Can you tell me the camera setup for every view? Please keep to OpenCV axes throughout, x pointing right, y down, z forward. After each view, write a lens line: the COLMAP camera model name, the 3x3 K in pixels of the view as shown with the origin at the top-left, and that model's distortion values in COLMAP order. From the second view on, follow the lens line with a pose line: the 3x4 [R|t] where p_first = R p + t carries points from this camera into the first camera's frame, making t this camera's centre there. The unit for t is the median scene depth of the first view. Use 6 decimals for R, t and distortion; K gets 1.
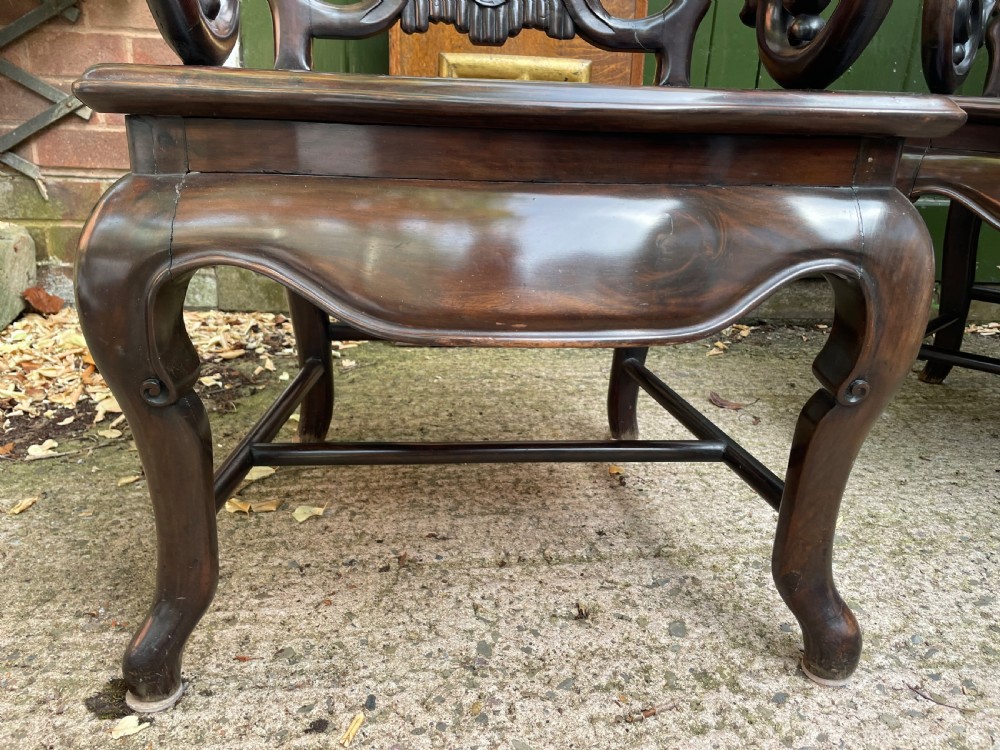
lens RADIAL K [[774.8, 0, 509.2], [0, 774.8, 378.4], [0, 0, 1]] dist [0.078908, -0.115902]
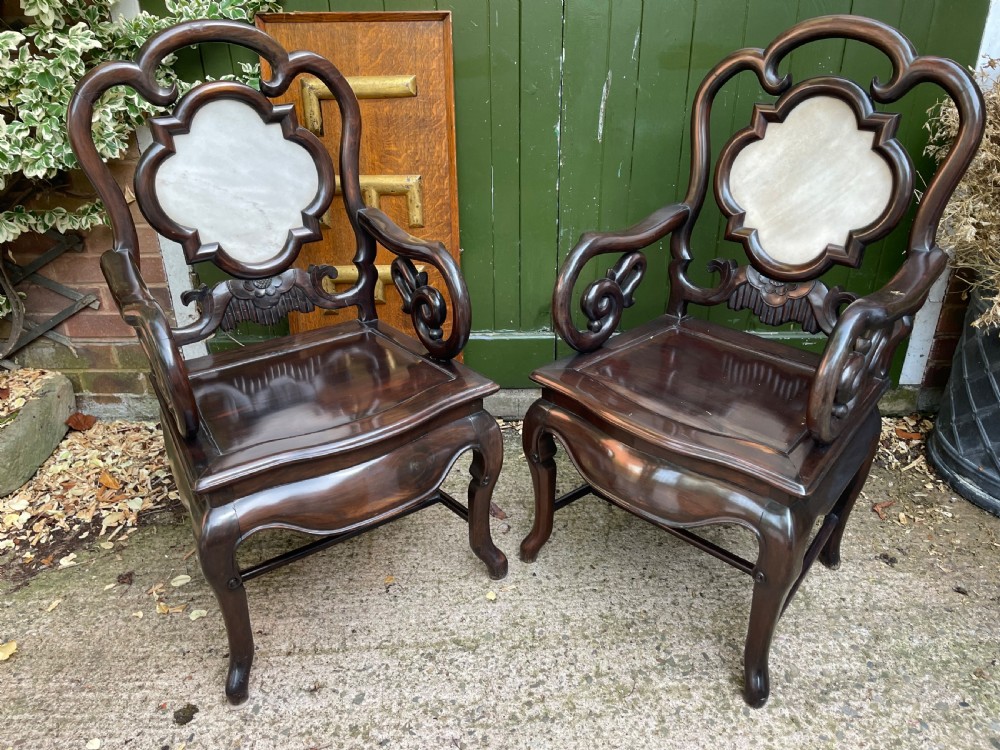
lens RADIAL K [[774.8, 0, 512.2], [0, 774.8, 369.6], [0, 0, 1]] dist [0.078908, -0.115902]
pose [[0.993856, -0.001789, -0.110669, 0.704828], [0.013880, 0.993990, 0.108585, -0.611163], [0.109810, -0.109454, 0.987908, -0.695547]]
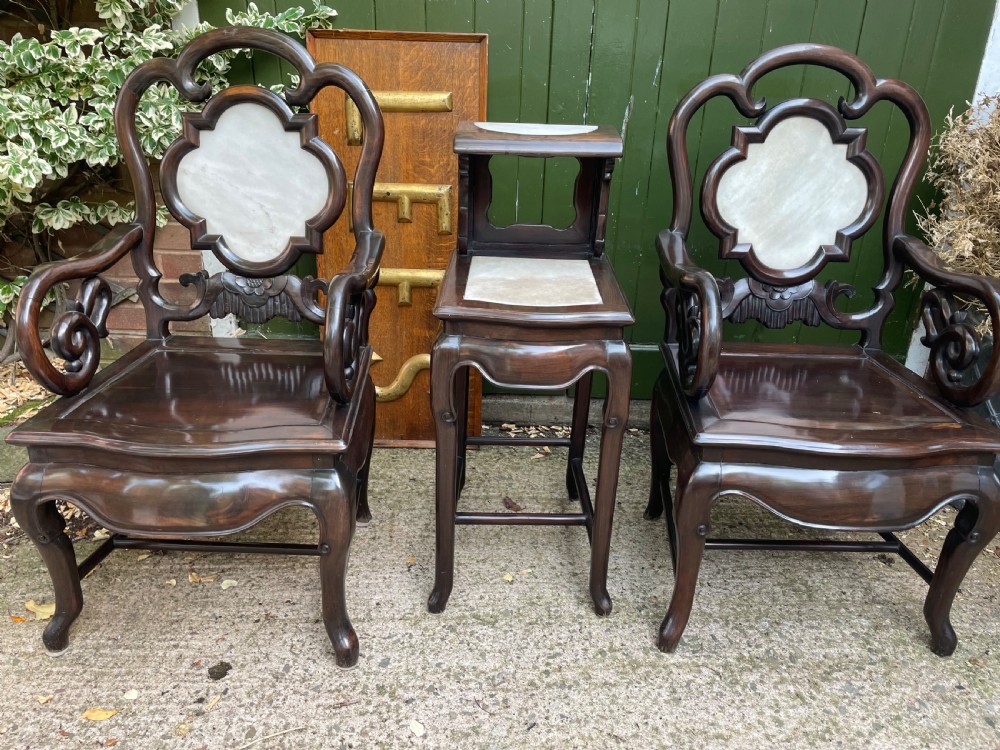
lens RADIAL K [[773.4, 0, 504.7], [0, 773.4, 374.8], [0, 0, 1]] dist [0.082041, -0.120713]
pose [[0.993977, 0.029207, -0.105628, 0.625757], [-0.023247, 0.998091, 0.057223, -0.484472], [0.107097, -0.054423, 0.992758, -0.833065]]
